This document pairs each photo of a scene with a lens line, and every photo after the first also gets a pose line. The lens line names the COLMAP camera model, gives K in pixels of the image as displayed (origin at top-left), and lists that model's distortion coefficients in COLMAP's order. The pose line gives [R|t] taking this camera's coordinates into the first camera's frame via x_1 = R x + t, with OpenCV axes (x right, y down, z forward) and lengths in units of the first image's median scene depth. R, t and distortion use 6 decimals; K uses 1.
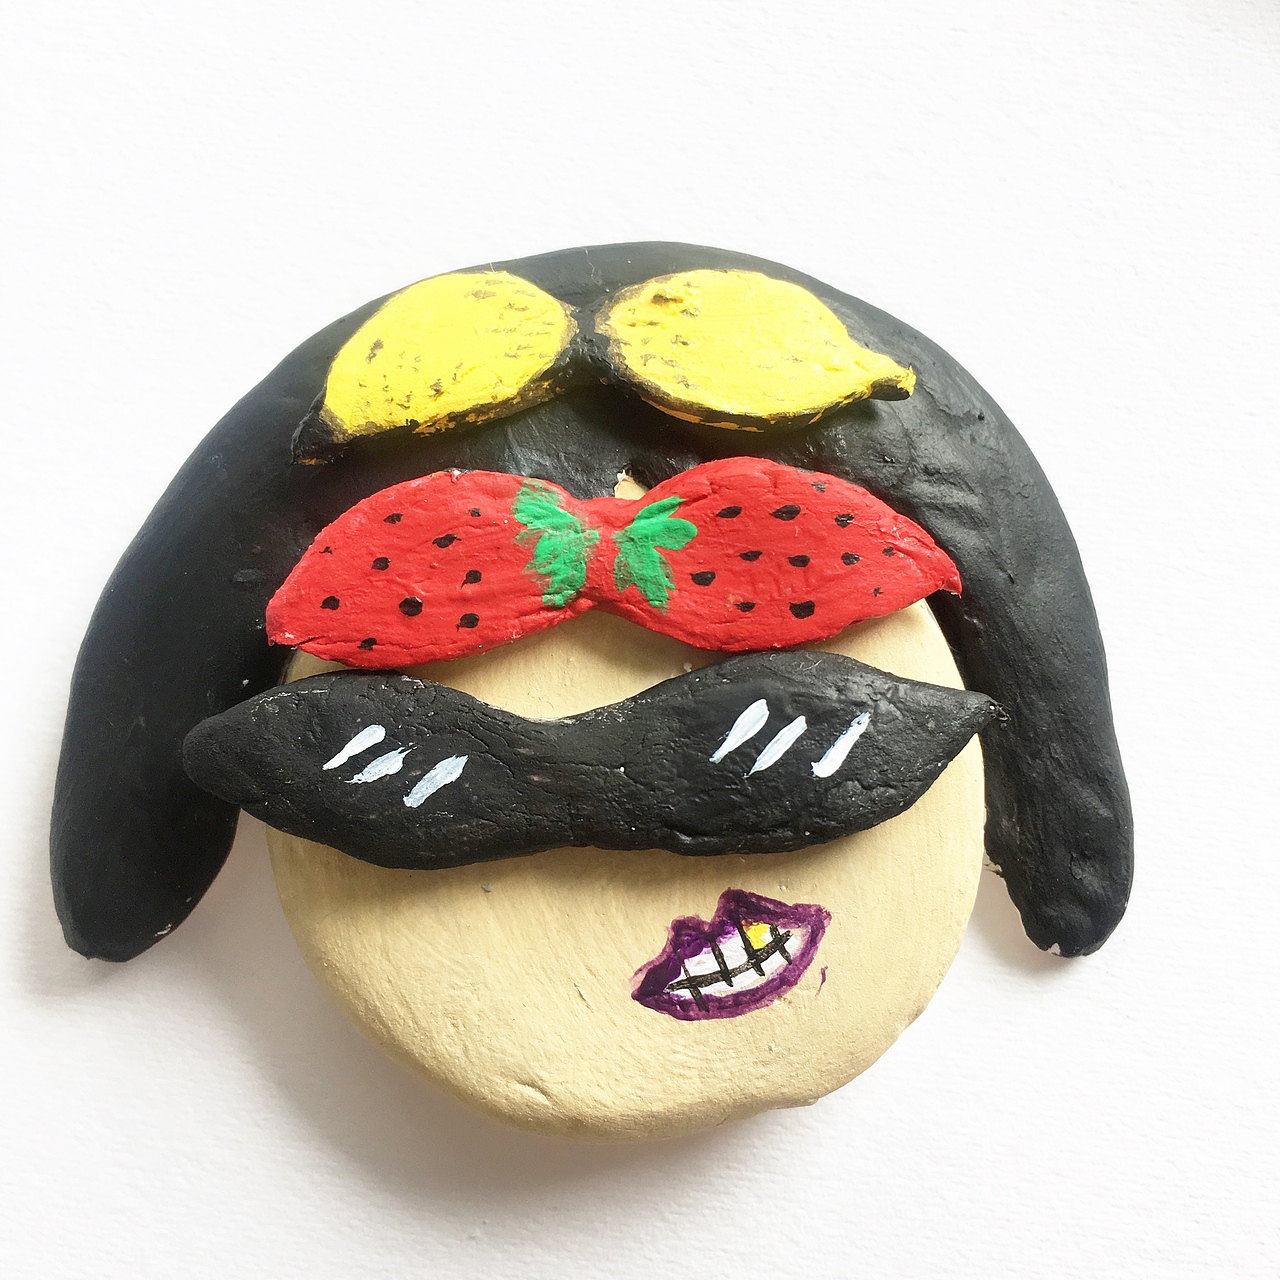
lens RADIAL K [[1461.8, 0, 640.0], [0, 1461.8, 640.0], [0, 0, 1]] dist [0.047055, 0.007848]
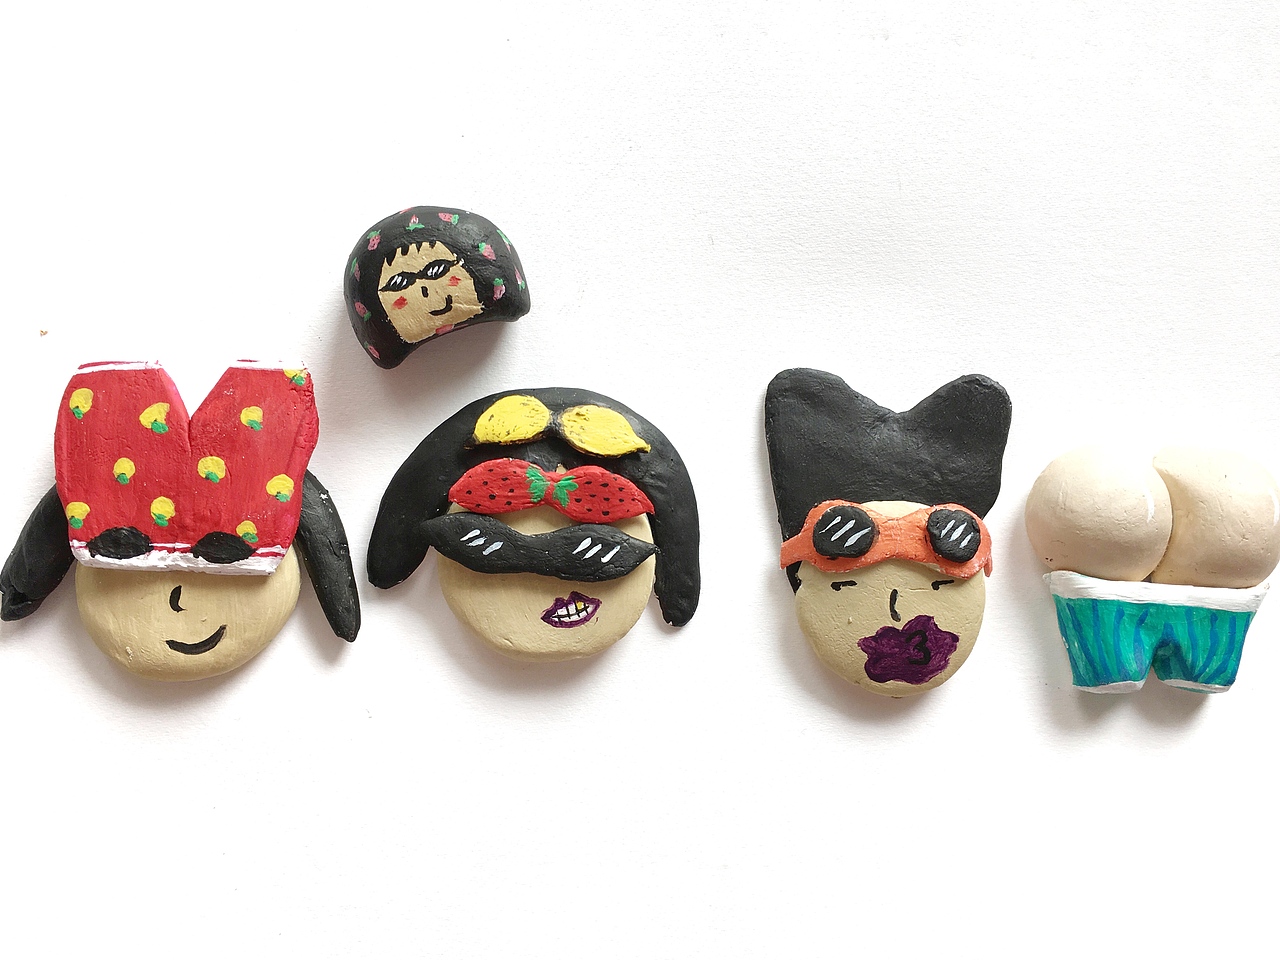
lens RADIAL K [[1092.9, 0, 640.0], [0, 1092.9, 480.0], [0, 0, 1]] dist [0.022474, -0.054123]
pose [[0.988648, 0.139408, 0.056034, 0.035738], [-0.141532, 0.989283, 0.035894, -0.199075], [-0.050429, -0.043417, 0.997783, -1.540503]]
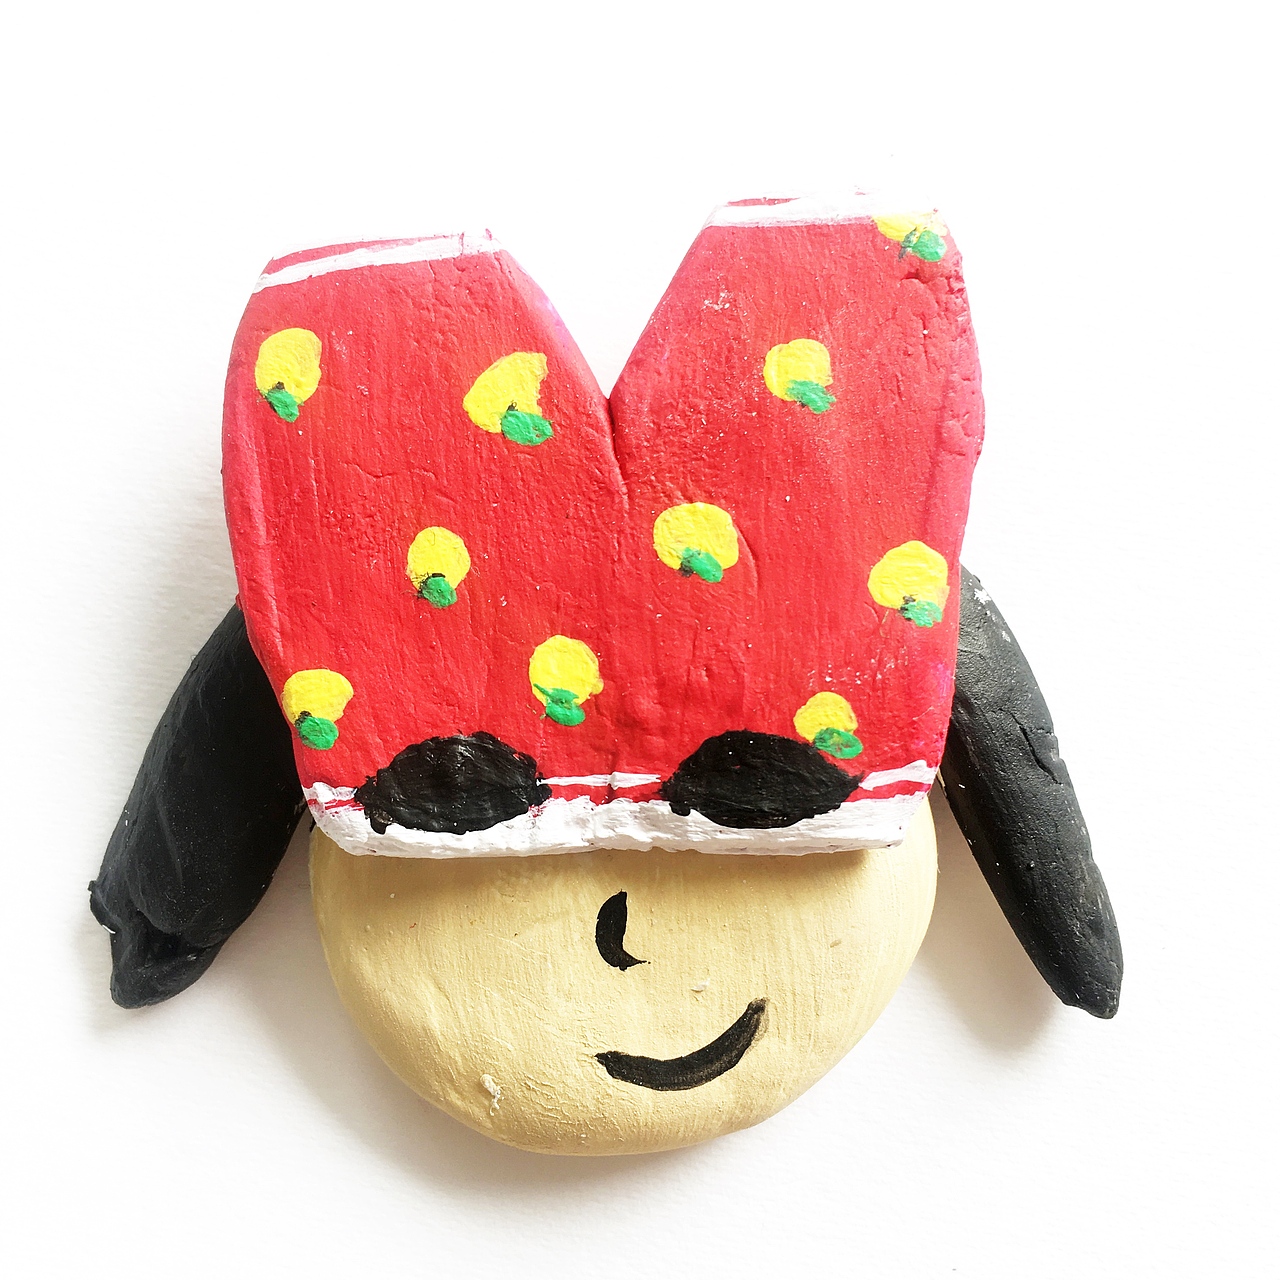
lens RADIAL K [[1461.8, 0, 640.0], [0, 1461.8, 640.0], [0, 0, 1]] dist [0.047055, 0.007848]
pose [[0.997080, 0.067619, -0.035485, -0.773653], [-0.062601, 0.989886, 0.127306, -0.062866], [0.043734, -0.124713, 0.991228, -0.125884]]
